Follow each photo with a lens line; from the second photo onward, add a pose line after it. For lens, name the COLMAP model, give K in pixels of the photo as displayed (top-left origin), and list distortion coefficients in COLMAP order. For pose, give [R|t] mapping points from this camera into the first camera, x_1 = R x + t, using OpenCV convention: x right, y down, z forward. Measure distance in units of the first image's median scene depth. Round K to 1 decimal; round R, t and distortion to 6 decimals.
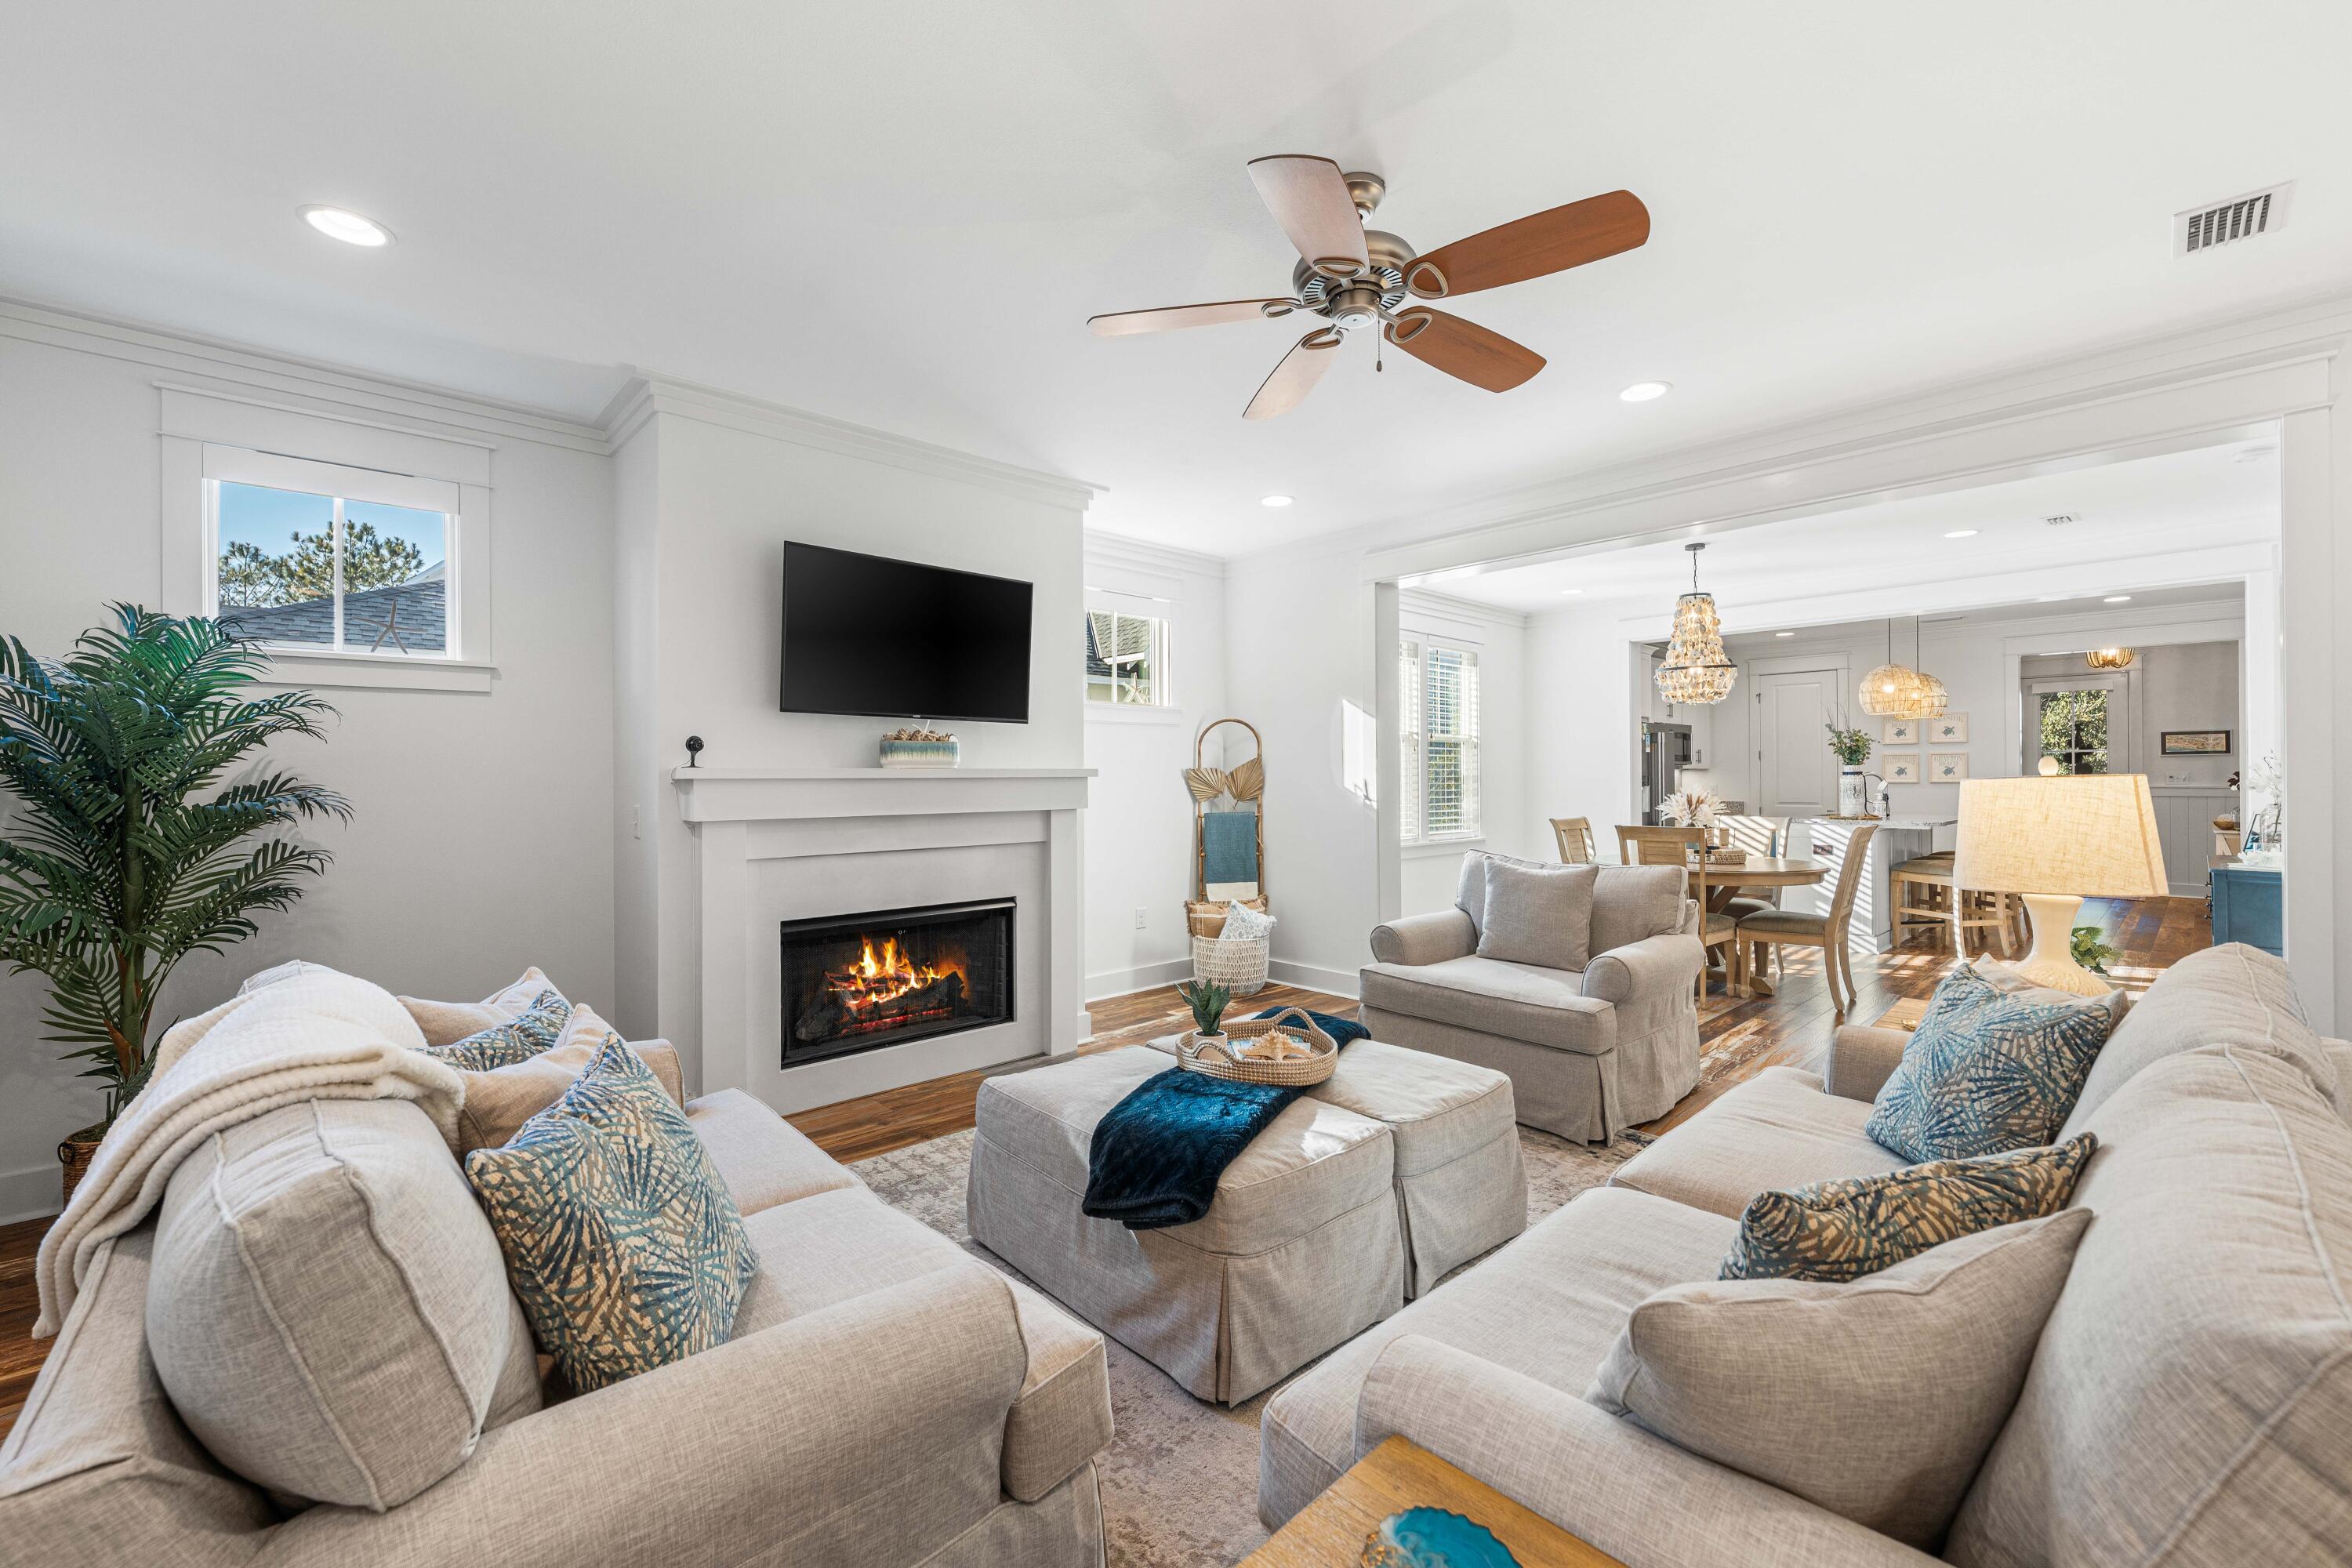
lens RADIAL K [[939.7, 0, 1176.0], [0, 939.7, 784.0], [0, 0, 1]] dist [-0.000786, -0.000148]
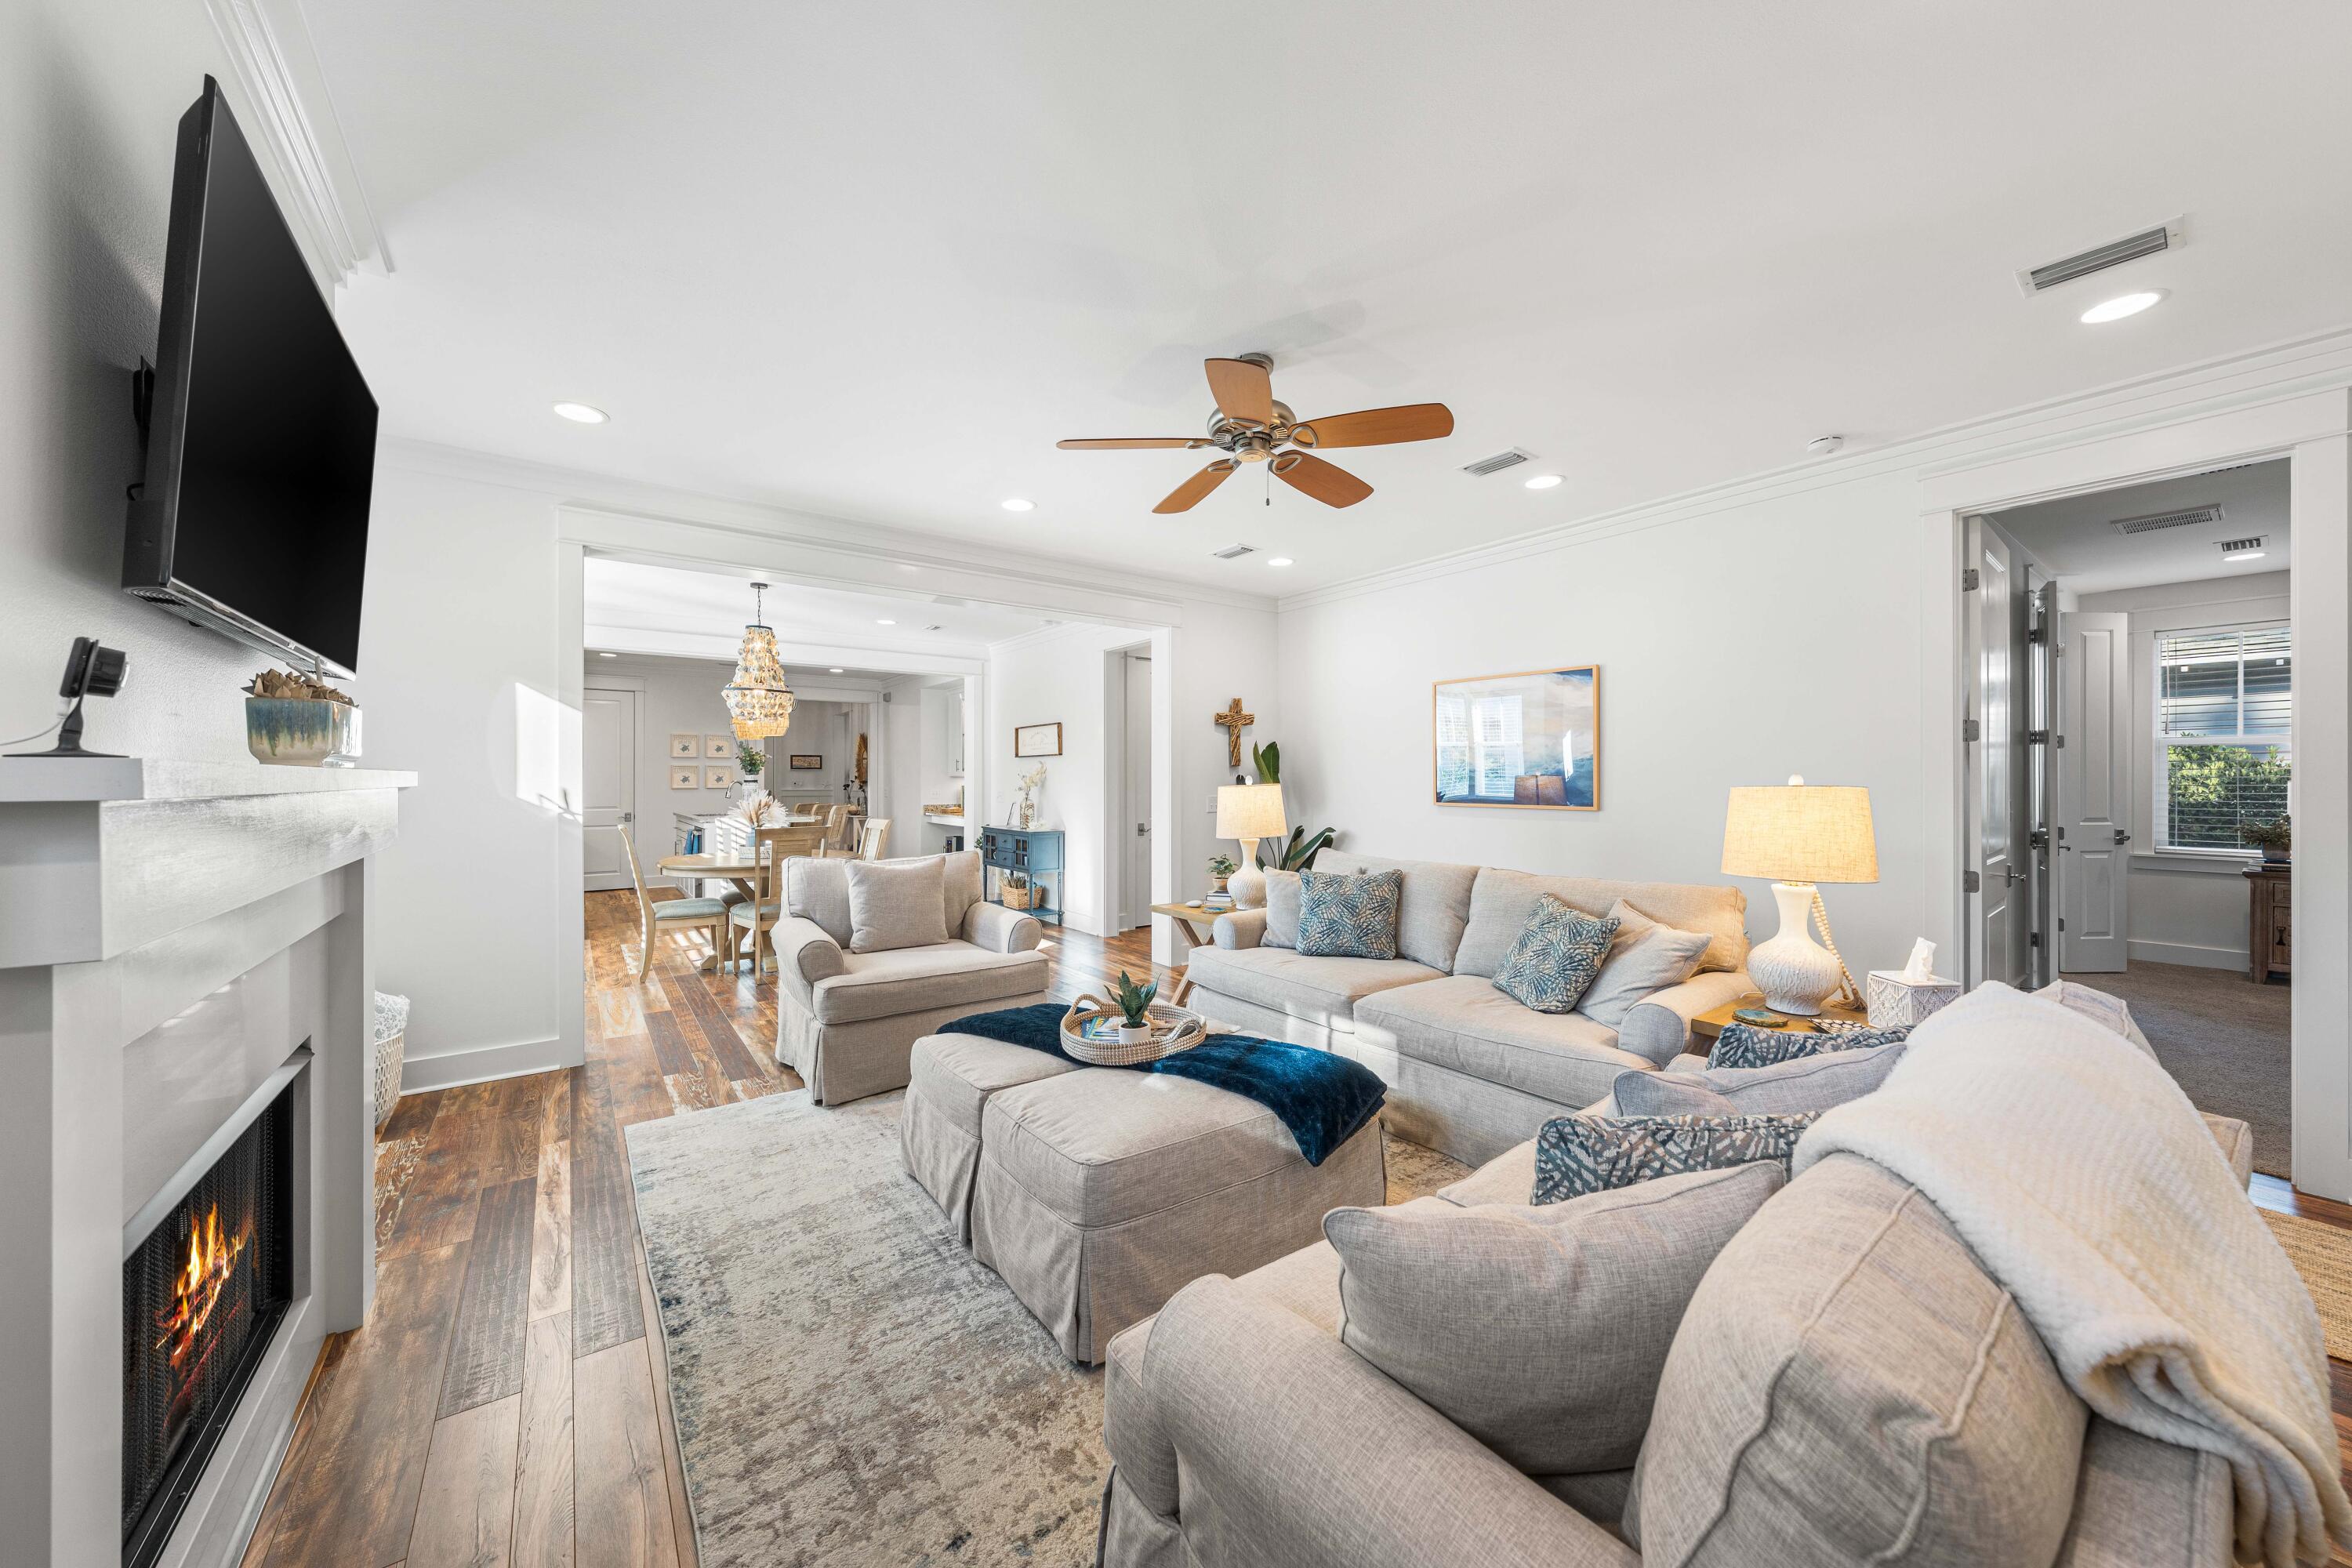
lens RADIAL K [[824.7, 0, 1176.0], [0, 824.7, 784.0], [0, 0, 1]] dist [0.000632, 0.000056]
pose [[0.111403, -0.000666, 0.993775, -0.321006], [0.007131, 0.999975, -0.000129, -0.003280], [-0.993750, 0.007101, 0.111405, 0.302649]]
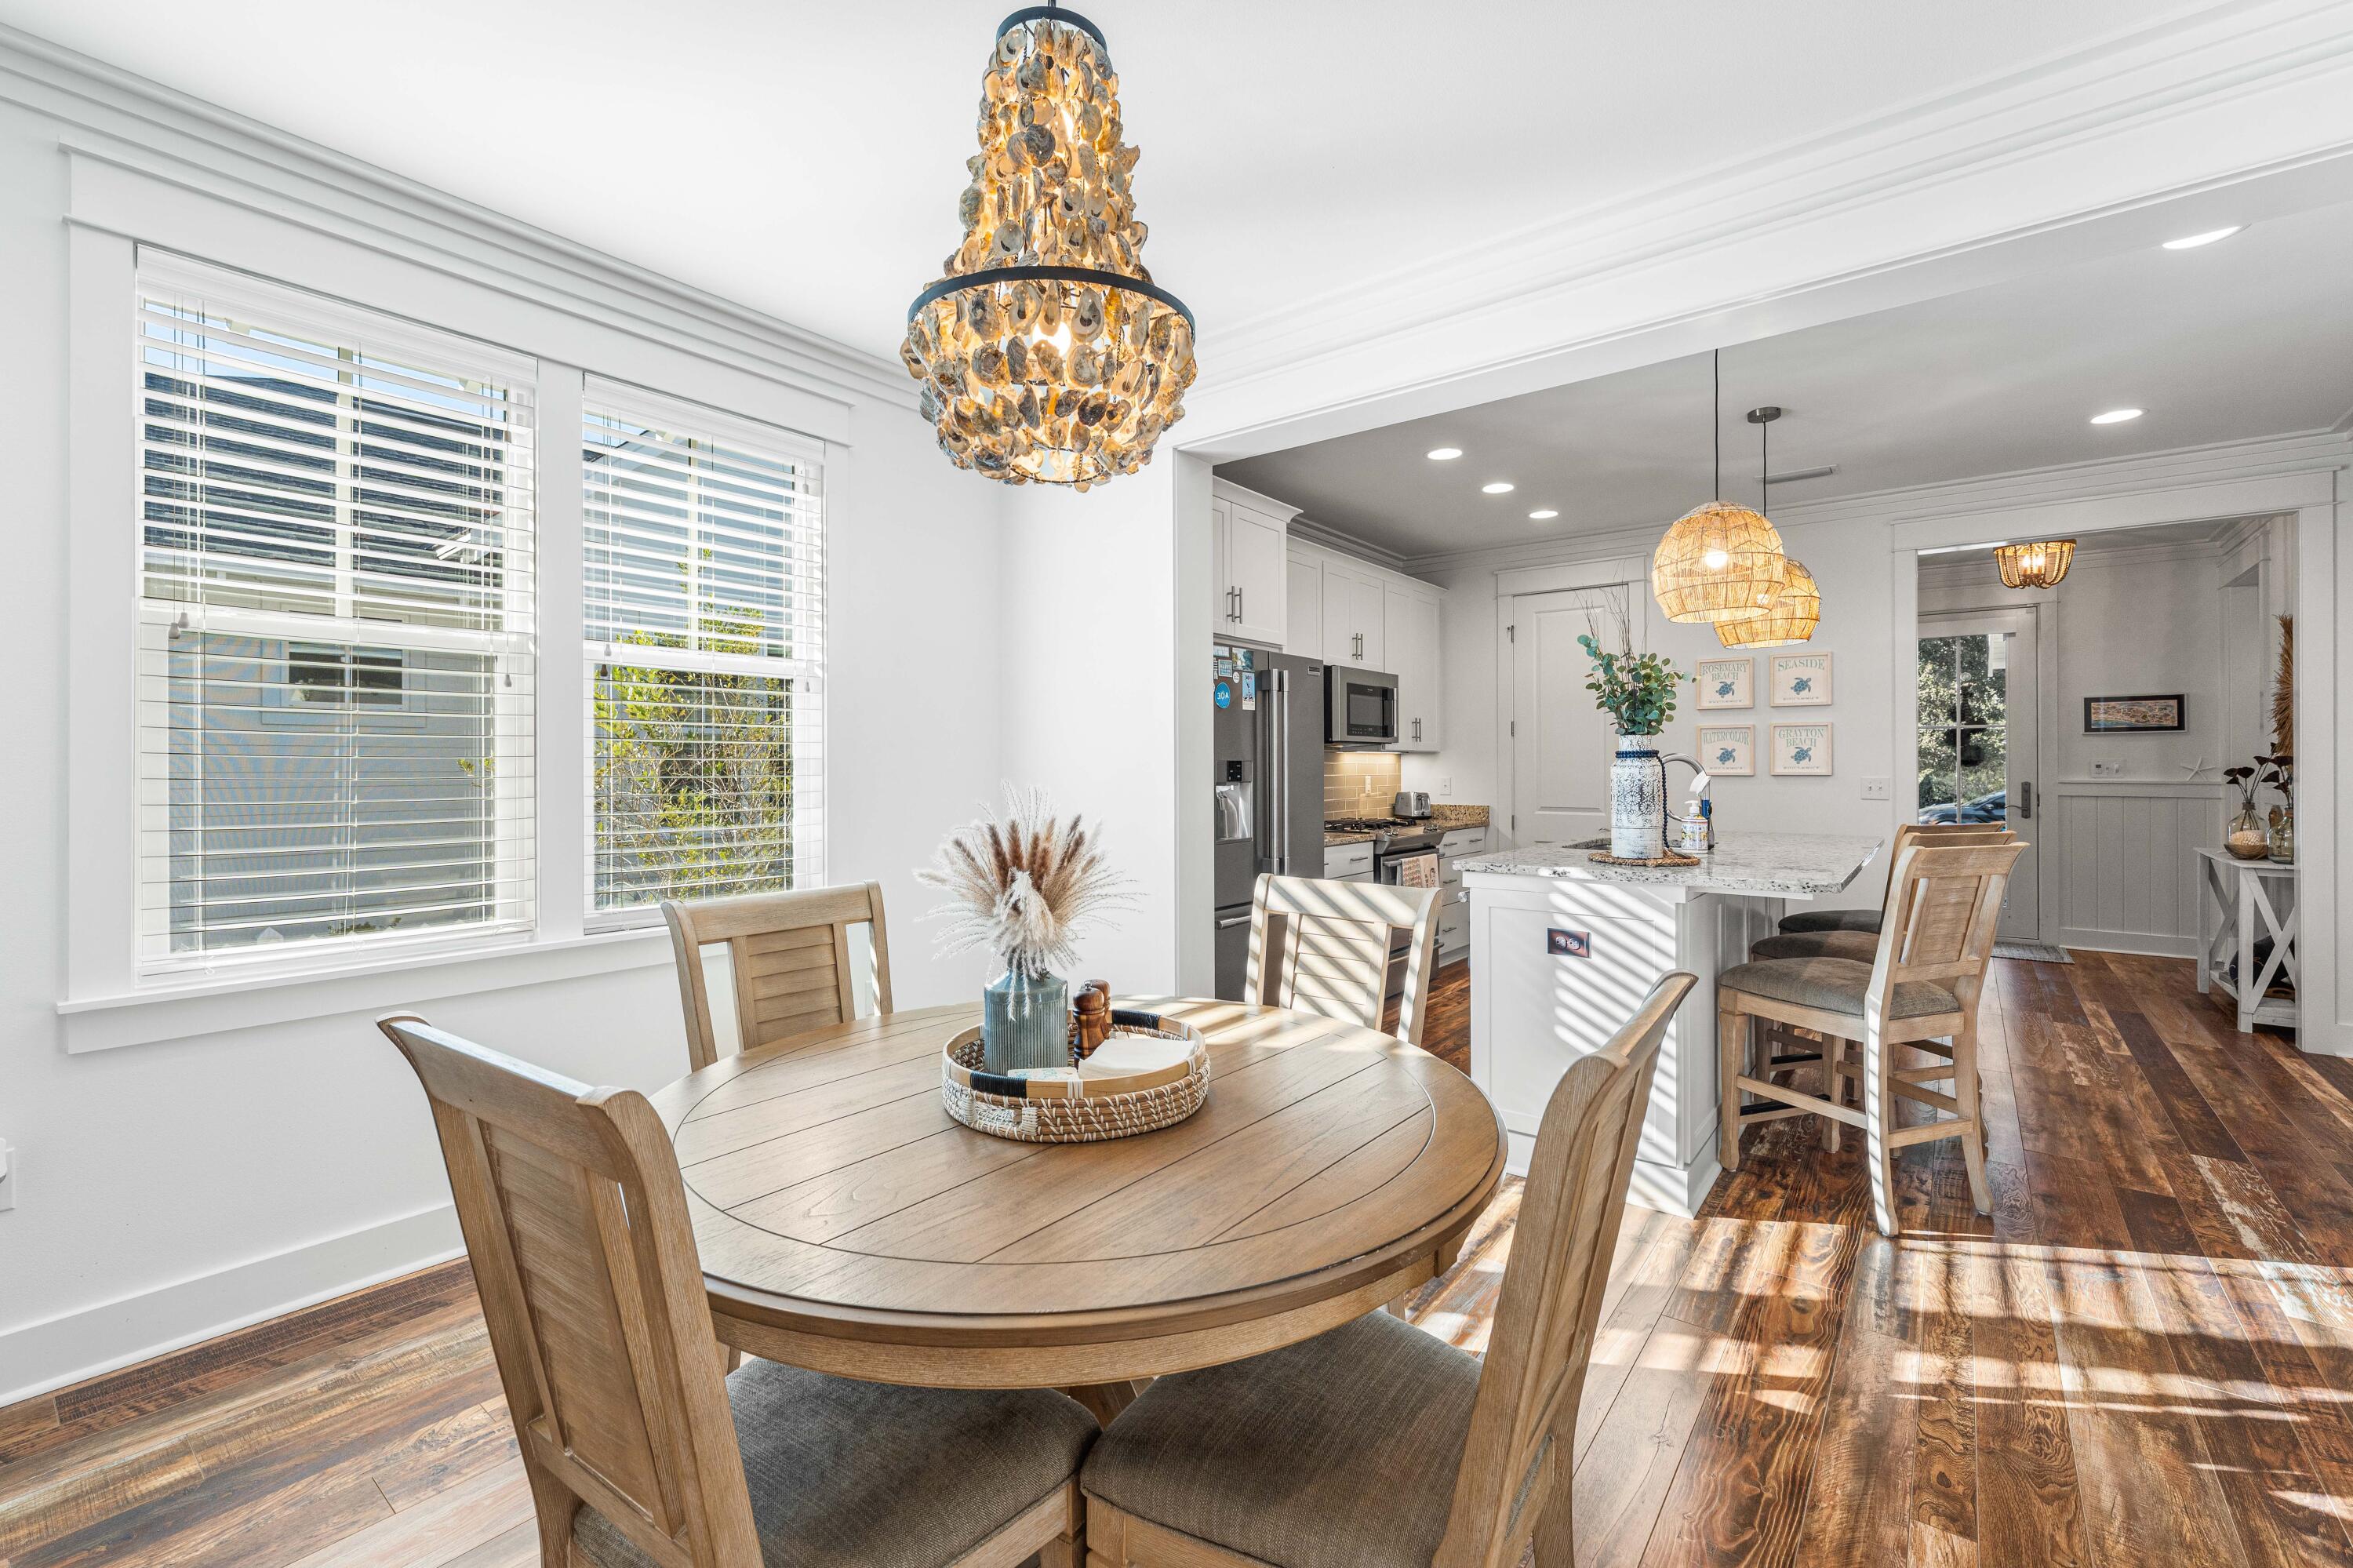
lens RADIAL K [[965.0, 0, 1176.3], [0, 965.0, 770.4], [0, 0, 1]] dist [0.000348, 0.000143]
pose [[0.988234, 0.001813, 0.152940, 0.448545], [-0.001550, 0.999997, -0.001838, -0.003287], [-0.152943, 0.001579, 0.988234, 0.602146]]
